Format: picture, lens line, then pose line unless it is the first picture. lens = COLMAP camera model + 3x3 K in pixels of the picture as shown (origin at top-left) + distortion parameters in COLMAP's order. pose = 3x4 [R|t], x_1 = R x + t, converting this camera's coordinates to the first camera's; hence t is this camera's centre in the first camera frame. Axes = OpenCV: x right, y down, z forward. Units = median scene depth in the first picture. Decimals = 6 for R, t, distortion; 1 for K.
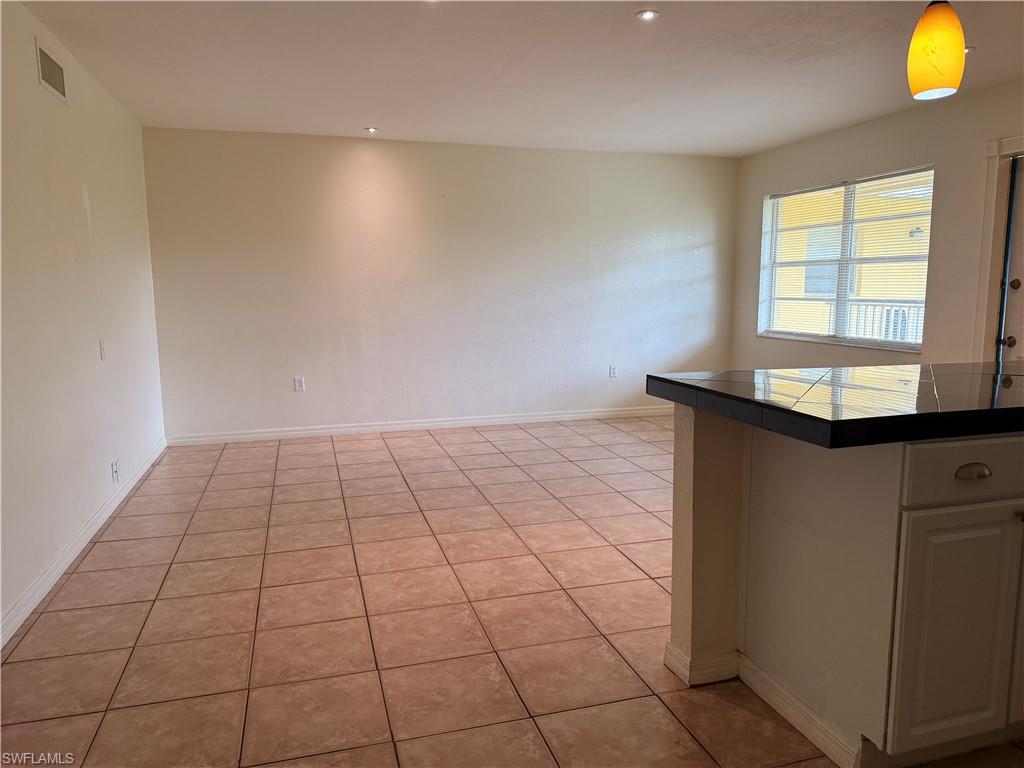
lens RADIAL K [[716.8, 0, 516.6], [0, 716.8, 379.3], [0, 0, 1]] dist [0.055339, -0.063592]
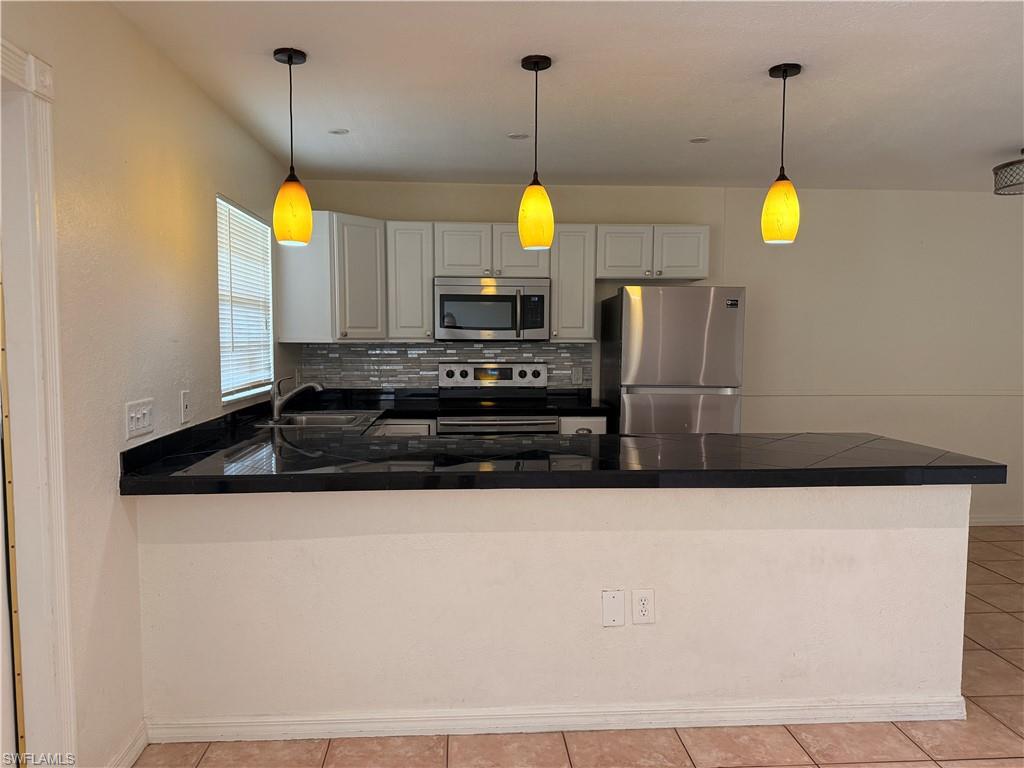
lens RADIAL K [[716.8, 0, 510.8], [0, 716.8, 388.1], [0, 0, 1]] dist [0.055339, -0.063592]
pose [[-0.975991, -0.013201, 0.217412, 0.482511], [0.030075, 0.980433, 0.194542, -0.251160], [-0.215726, 0.196409, -0.956497, 1.568851]]
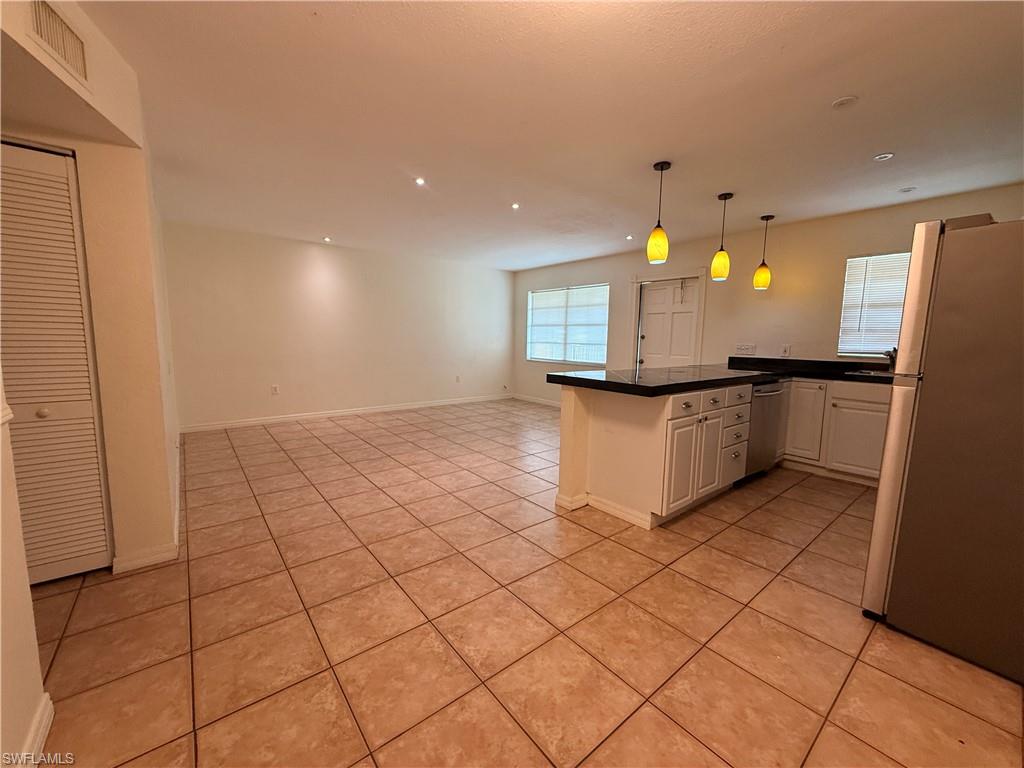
lens RADIAL K [[407.2, 0, 510.8], [0, 407.2, 381.2], [0, 0, 1]] dist [0.001932, 0.000025]
pose [[0.926517, -0.021324, 0.375648, -0.285038], [0.027143, 0.999579, -0.010207, 0.018804], [-0.375272, 0.019653, 0.926706, -0.082688]]
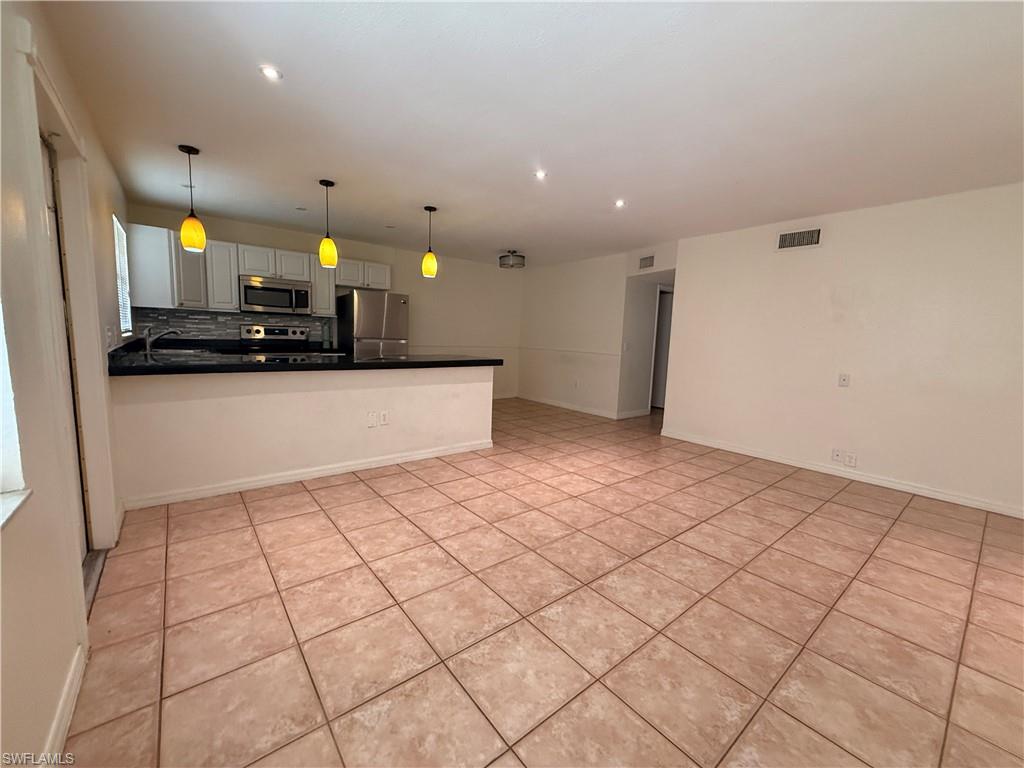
lens RADIAL K [[407.2, 0, 511.0], [0, 407.2, 385.1], [0, 0, 1]] dist [0.001932, 0.000025]
pose [[-0.924604, 0.019988, -0.380404, 0.610861], [-0.079414, 0.966566, 0.243811, -0.246536], [0.372559, 0.255638, -0.892104, 1.932956]]
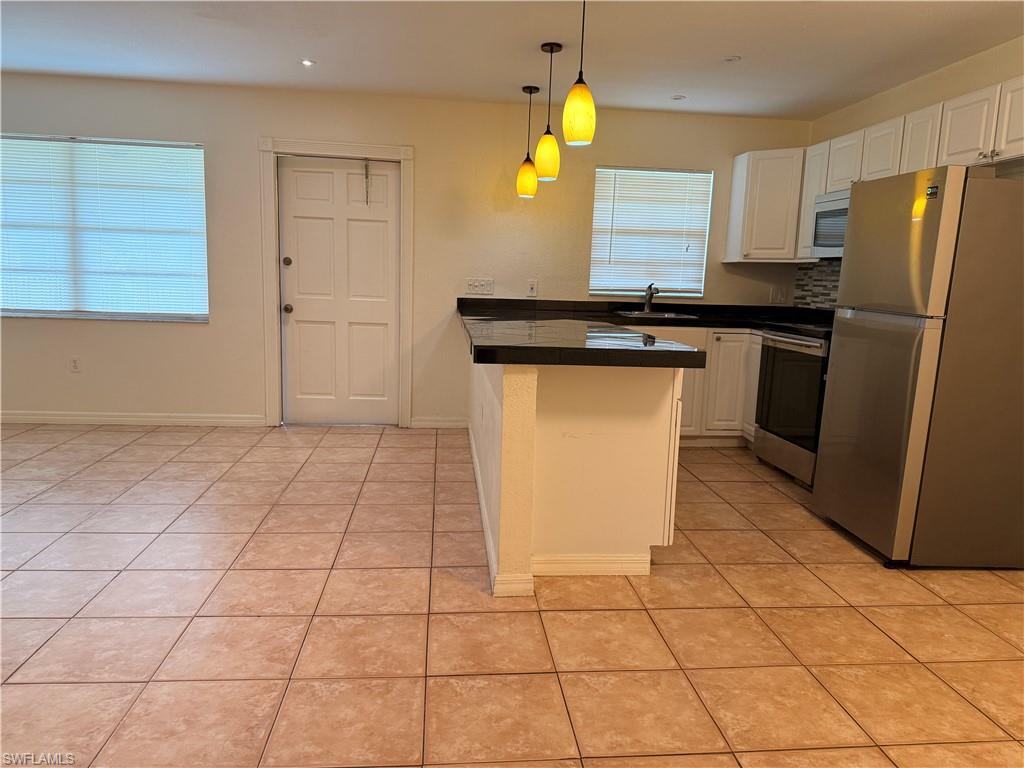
lens RADIAL K [[716.8, 0, 513.0], [0, 716.8, 389.2], [0, 0, 1]] dist [0.055339, -0.063592]
pose [[0.189624, -0.142162, 0.971510, -0.626403], [0.089623, 0.987838, 0.127058, -0.053286], [-0.977758, 0.062977, 0.200059, 0.540177]]
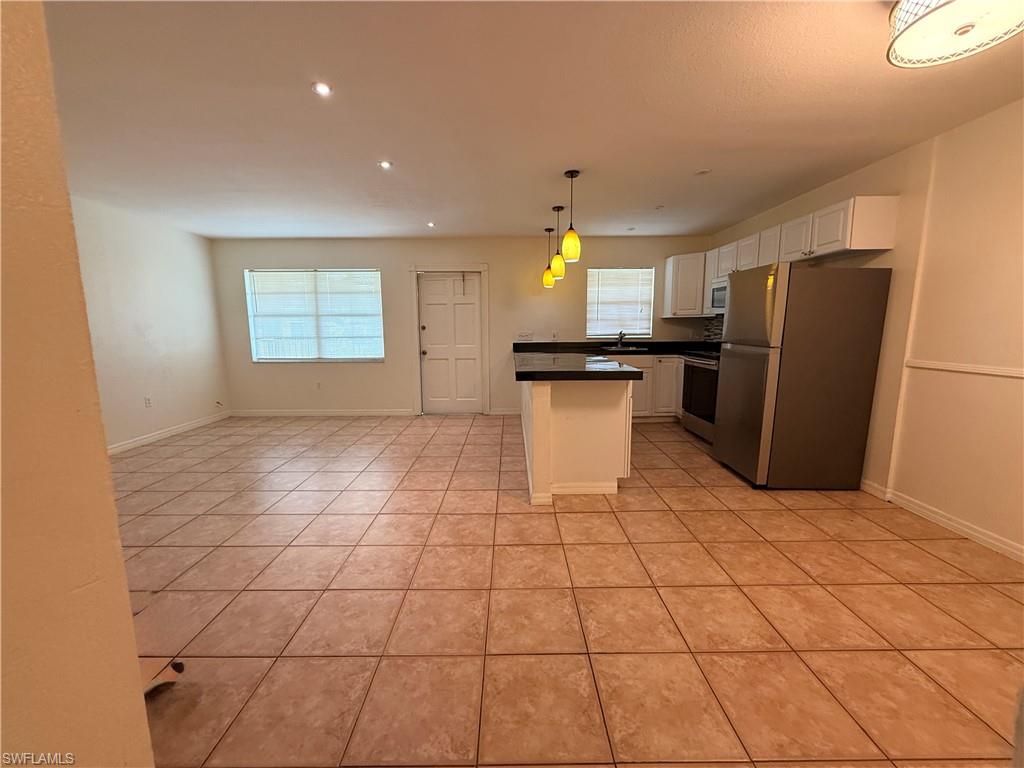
lens RADIAL K [[407.2, 0, 511.0], [0, 407.2, 382.0], [0, 0, 1]] dist [0.001932, 0.000025]
pose [[0.284240, -0.128162, 0.950149, -0.673280], [0.128174, 0.987209, 0.094817, -0.065140], [-0.950147, 0.094834, 0.297031, 0.497014]]
